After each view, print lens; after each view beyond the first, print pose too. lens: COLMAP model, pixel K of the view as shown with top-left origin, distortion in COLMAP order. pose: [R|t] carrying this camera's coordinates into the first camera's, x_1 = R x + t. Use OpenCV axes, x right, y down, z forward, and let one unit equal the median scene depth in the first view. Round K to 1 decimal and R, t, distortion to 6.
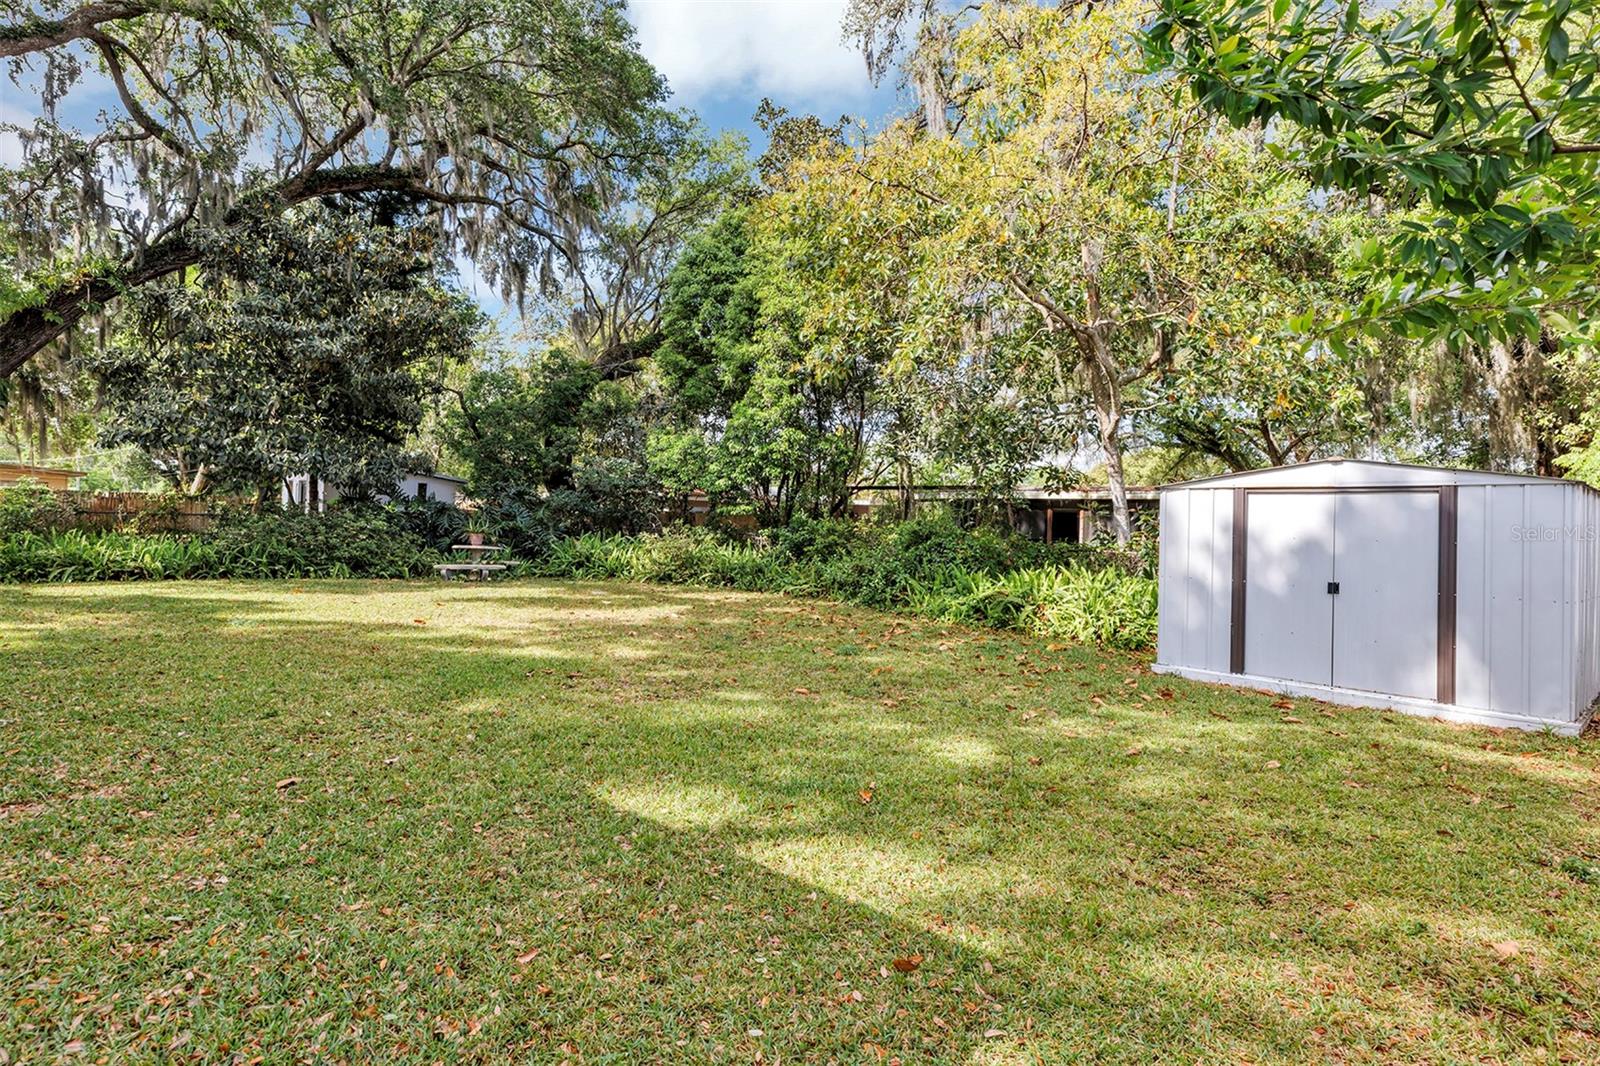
lens RADIAL K [[819.6, 0, 800.6], [0, 819.6, 510.3], [0, 0, 1]] dist [0.000130, -0.000046]
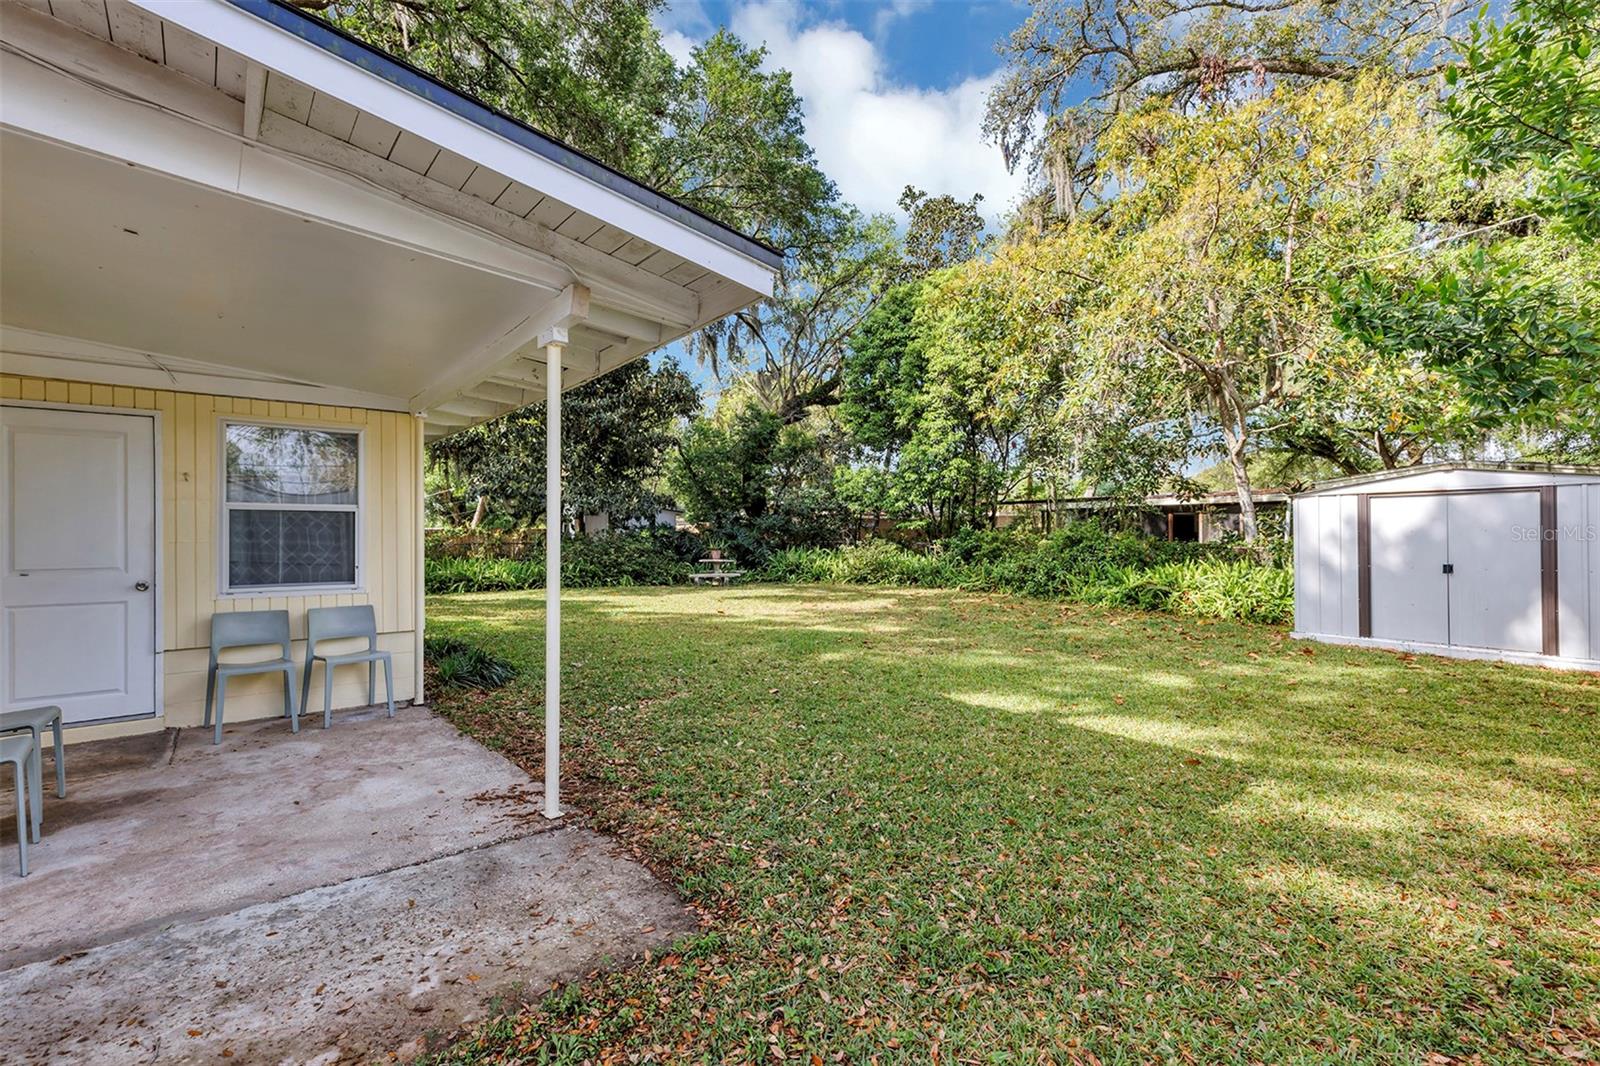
lens RADIAL K [[723.5, 0, 794.1], [0, 723.5, 532.6], [0, 0, 1]] dist [0.011318, 0.000156]
pose [[0.986930, -0.036789, -0.156896, -0.088843], [0.038590, 0.999219, 0.008446, -0.005446], [0.156463, -0.014390, 0.987579, -0.143236]]
